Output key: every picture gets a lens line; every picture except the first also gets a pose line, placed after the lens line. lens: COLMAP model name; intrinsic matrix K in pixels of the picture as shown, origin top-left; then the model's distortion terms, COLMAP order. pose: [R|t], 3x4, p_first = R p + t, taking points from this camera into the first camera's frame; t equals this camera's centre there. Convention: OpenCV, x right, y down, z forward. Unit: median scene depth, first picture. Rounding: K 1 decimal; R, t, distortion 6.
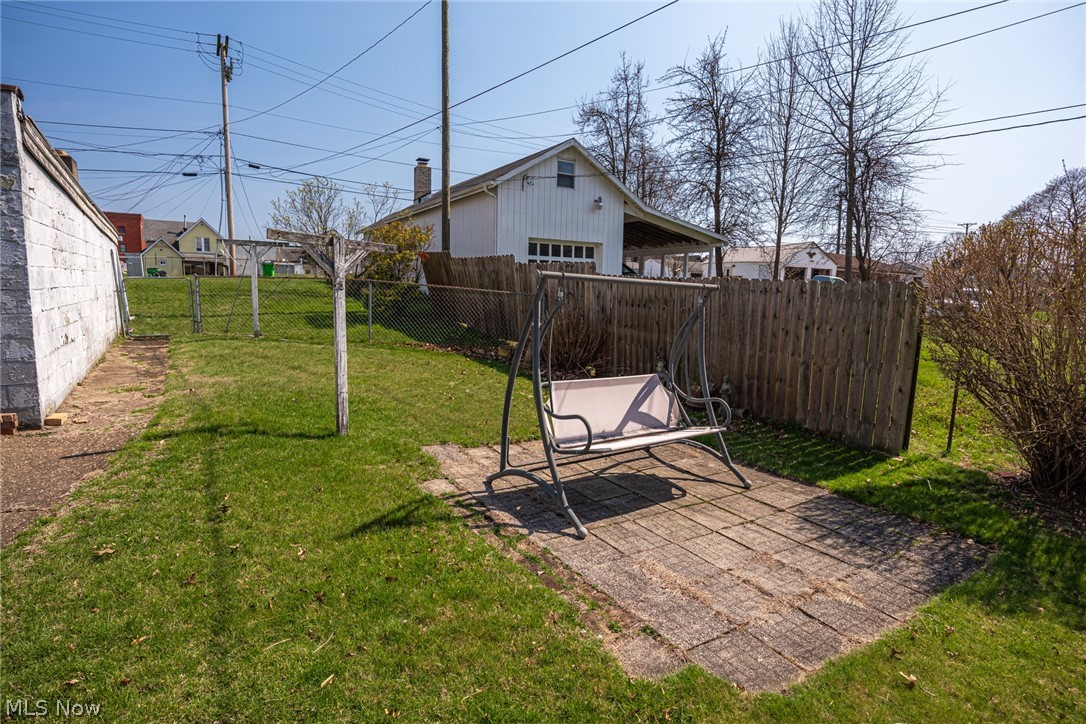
lens RADIAL K [[553.9, 0, 544.8], [0, 553.9, 359.4], [0, 0, 1]] dist [-0.006134, -0.000573]
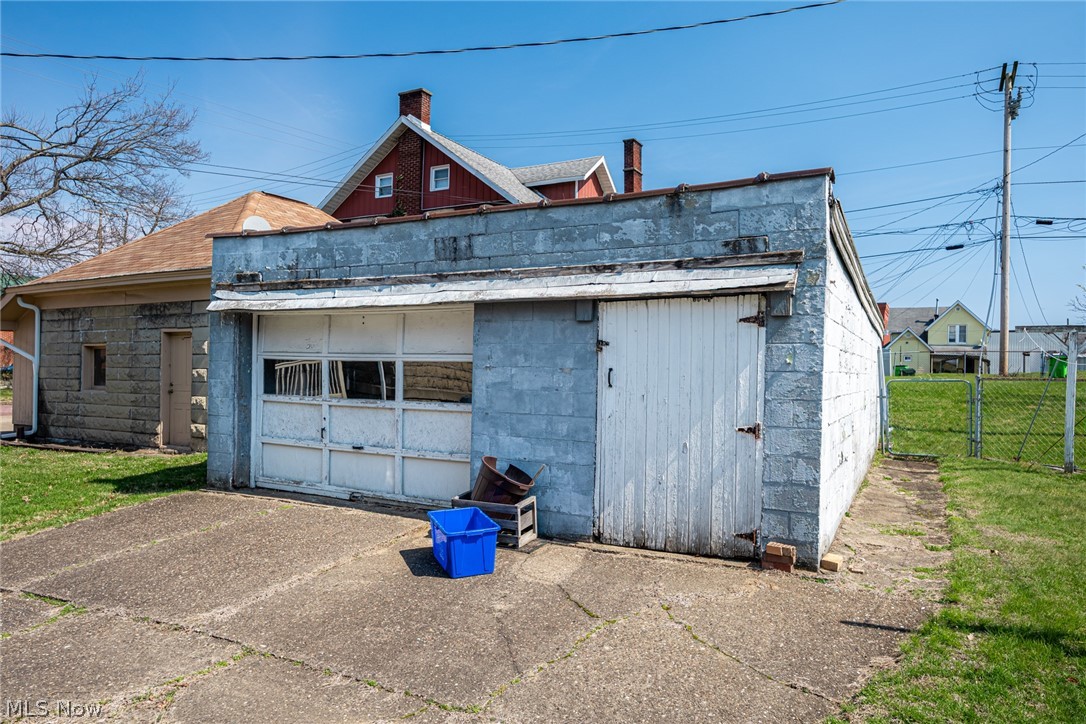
lens RADIAL K [[739.2, 0, 542.5], [0, 739.2, 365.0], [0, 0, 1]] dist [0.002591, 0.001275]
pose [[0.491836, -0.017092, -0.870520, -0.096808], [-0.123200, 0.988382, -0.089014, -0.015951], [0.861927, 0.151029, 0.484016, 0.049131]]
